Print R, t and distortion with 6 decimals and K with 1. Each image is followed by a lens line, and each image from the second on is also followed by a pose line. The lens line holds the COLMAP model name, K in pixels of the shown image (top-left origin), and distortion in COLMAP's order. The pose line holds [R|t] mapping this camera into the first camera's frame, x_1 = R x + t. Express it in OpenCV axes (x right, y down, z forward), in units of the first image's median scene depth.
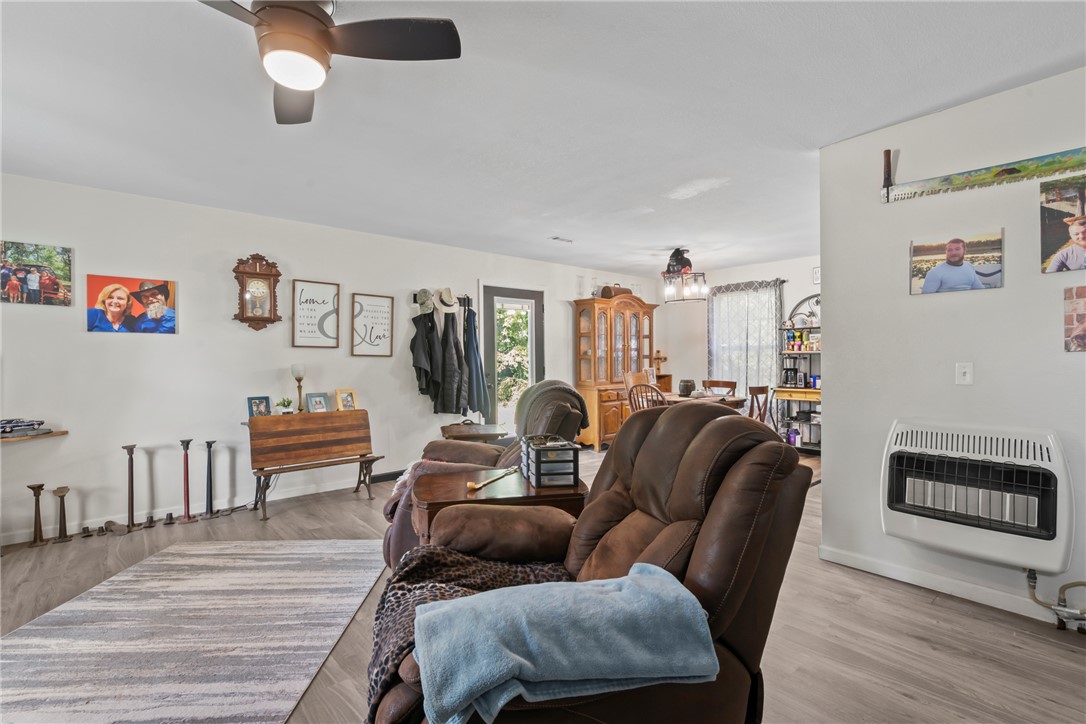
lens RADIAL K [[500.1, 0, 542.2], [0, 500.1, 362.4], [0, 0, 1]] dist [-0.005297, 0.001874]
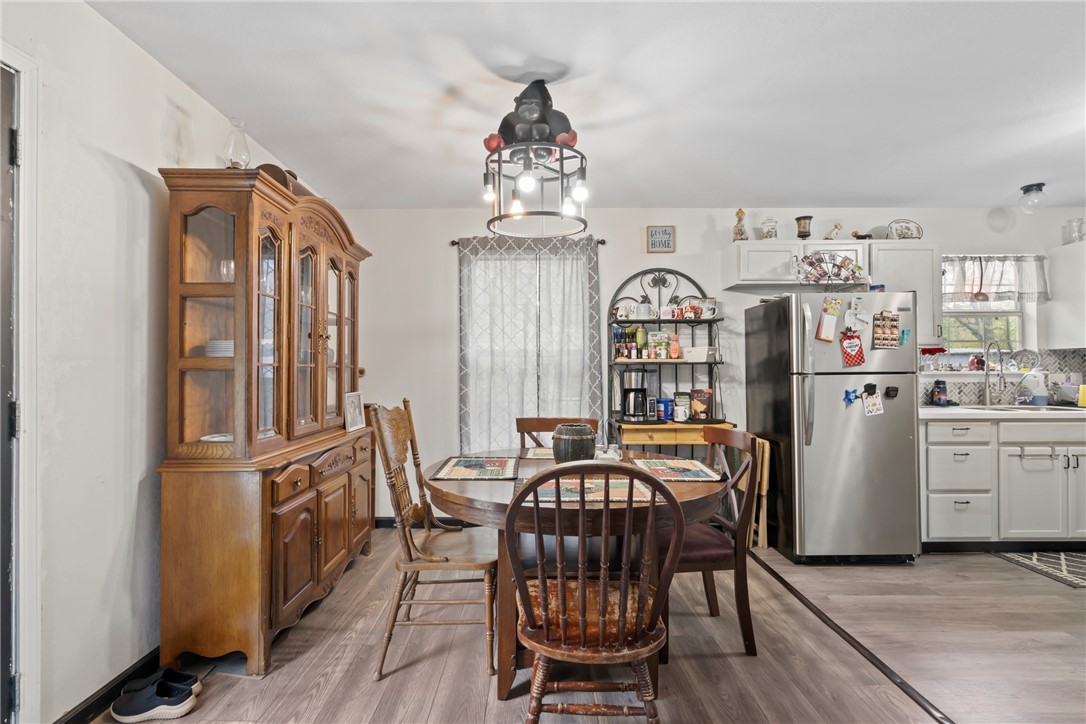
lens RADIAL K [[500.1, 0, 537.9], [0, 500.1, 363.6], [0, 0, 1]] dist [-0.005297, 0.001874]
pose [[0.651409, 0.015184, 0.758575, -0.025508], [0.004838, 0.999696, -0.024166, -0.005114], [-0.758712, 0.019412, 0.651137, 1.123726]]
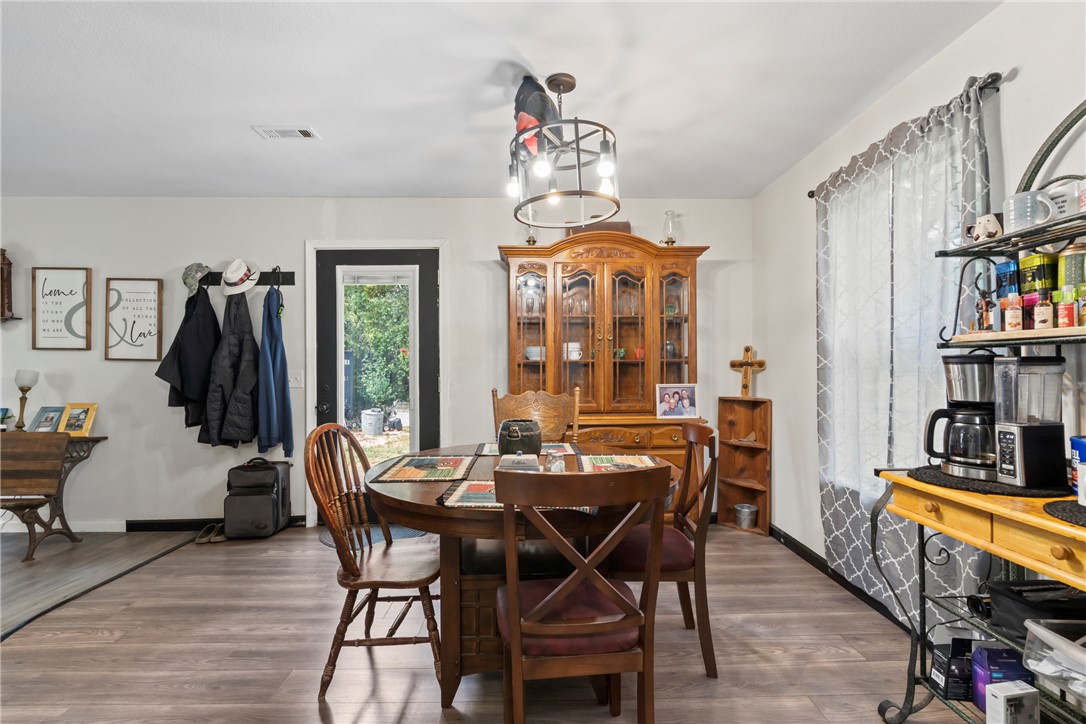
lens RADIAL K [[500.1, 0, 538.0], [0, 500.1, 359.5], [0, 0, 1]] dist [-0.005297, 0.001874]
pose [[0.767708, -0.007315, -0.640757, 0.778647], [-0.006138, 0.999805, -0.018768, -0.004549], [0.640770, 0.018342, 0.767514, 1.057516]]
